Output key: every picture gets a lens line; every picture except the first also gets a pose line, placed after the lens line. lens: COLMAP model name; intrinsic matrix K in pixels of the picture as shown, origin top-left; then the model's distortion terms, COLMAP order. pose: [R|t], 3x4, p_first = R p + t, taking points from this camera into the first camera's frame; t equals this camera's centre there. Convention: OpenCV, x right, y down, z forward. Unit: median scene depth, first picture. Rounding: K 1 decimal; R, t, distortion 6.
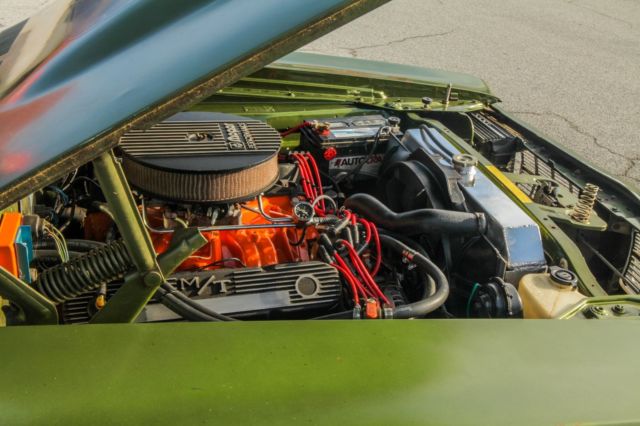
lens RADIAL K [[679.5, 0, 320.0], [0, 679.5, 213.0], [0, 0, 1]] dist [-0.013389, 0.019195]
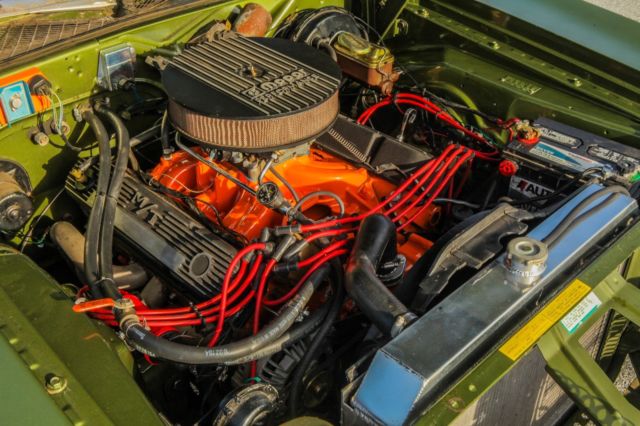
lens RADIAL K [[679.5, 0, 320.0], [0, 679.5, 213.0], [0, 0, 1]] dist [-0.013389, 0.019195]
pose [[0.536000, 0.462026, -0.706566, 0.450508], [-0.375749, 0.880040, 0.290418, -0.182249], [0.755987, 0.109827, 0.645307, 0.377192]]
